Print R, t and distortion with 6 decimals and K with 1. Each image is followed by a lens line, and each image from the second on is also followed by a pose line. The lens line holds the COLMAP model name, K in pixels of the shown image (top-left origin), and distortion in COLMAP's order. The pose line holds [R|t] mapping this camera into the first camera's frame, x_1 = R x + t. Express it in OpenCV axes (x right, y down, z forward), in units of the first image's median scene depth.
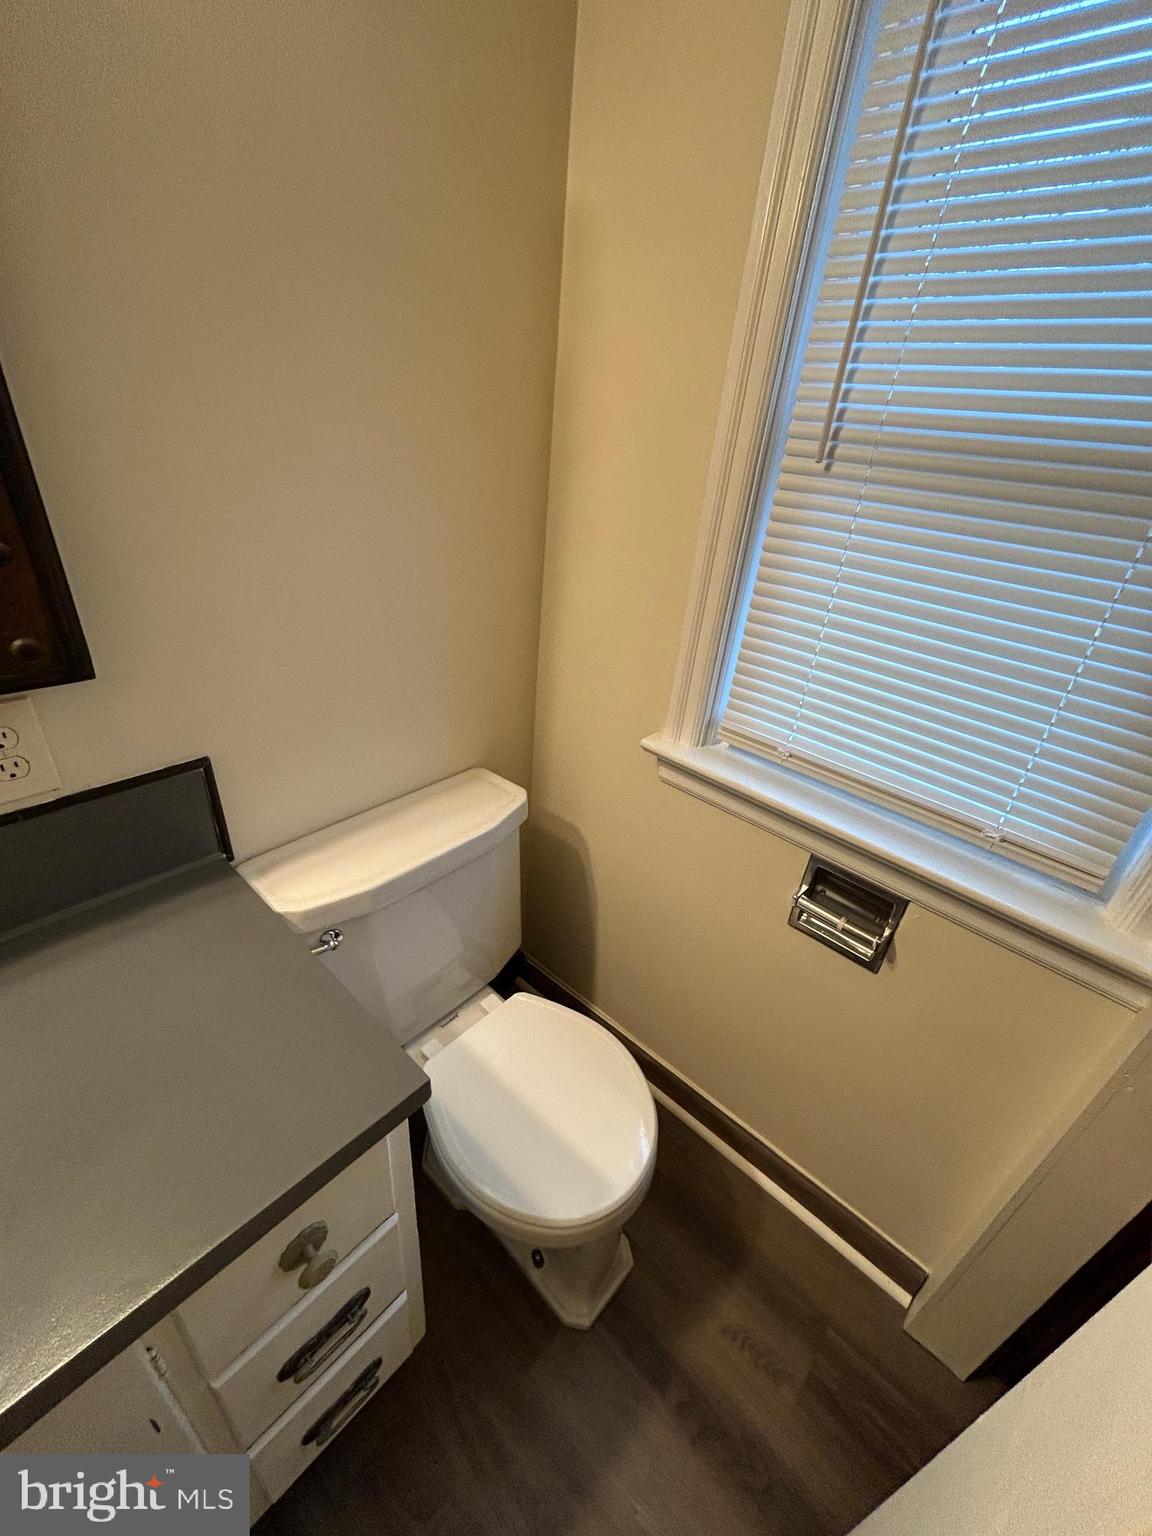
lens RADIAL K [[617.9, 0, 576.0], [0, 617.9, 768.0], [0, 0, 1]] dist [0.000850, 0.000268]
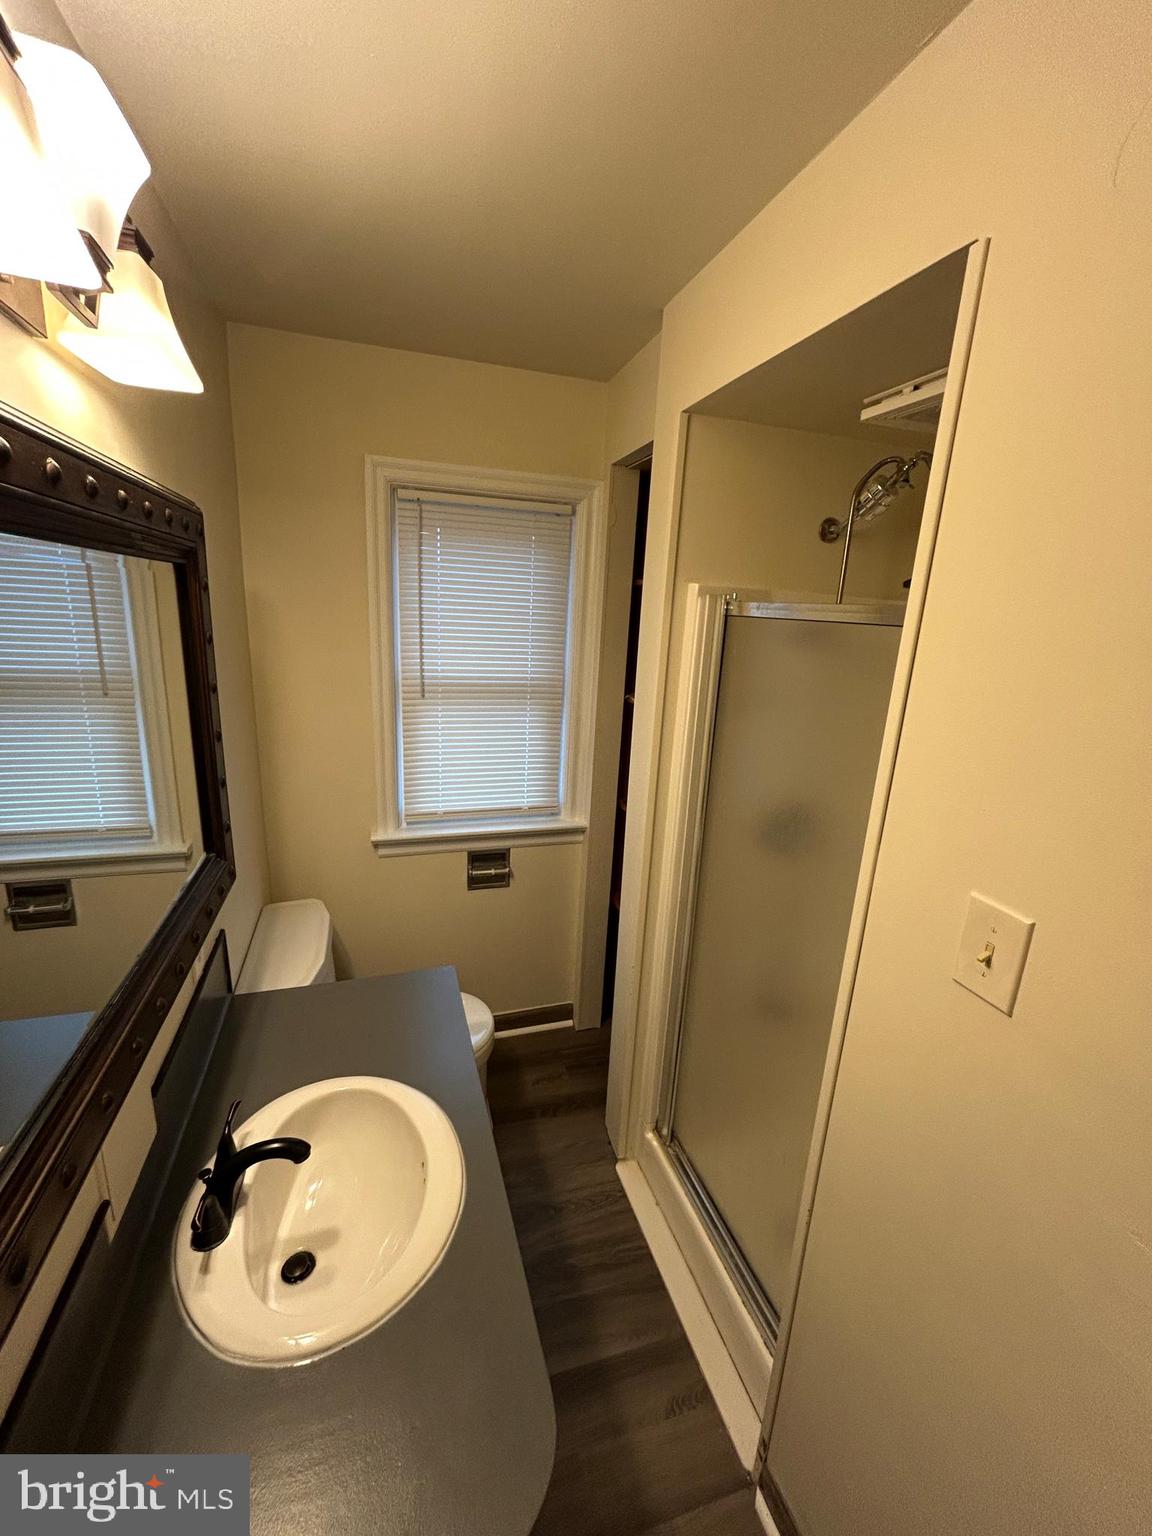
lens RADIAL K [[622.0, 0, 577.6], [0, 622.0, 772.3], [0, 0, 1]] dist [0.000568, 0.000586]
pose [[0.503607, -0.286379, 0.815087, -1.180925], [0.420486, 0.905423, 0.058318, -0.082173], [-0.754700, 0.313364, 0.576395, -0.676112]]
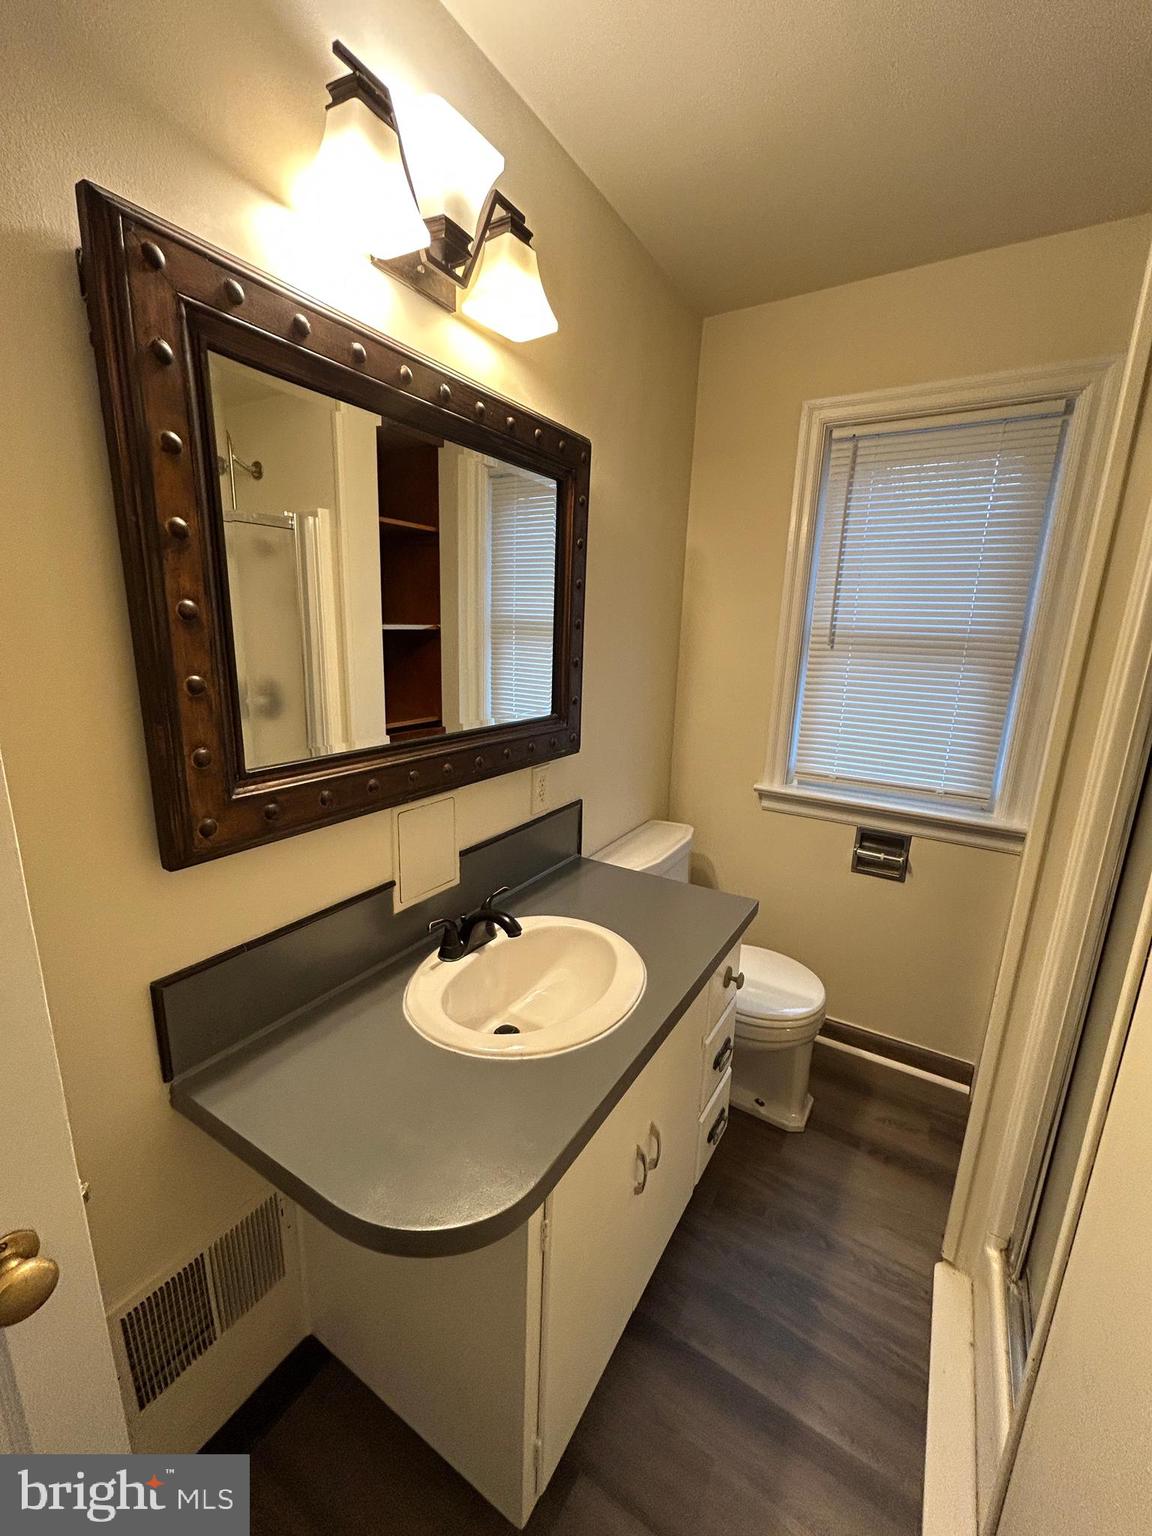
lens RADIAL K [[617.9, 0, 576.0], [0, 617.9, 768.0], [0, 0, 1]] dist [0.000850, 0.000268]
pose [[0.981618, -0.099789, 0.162693, -0.823319], [0.139165, 0.957584, -0.252323, 0.344911], [-0.130613, 0.270325, 0.953868, -0.830265]]
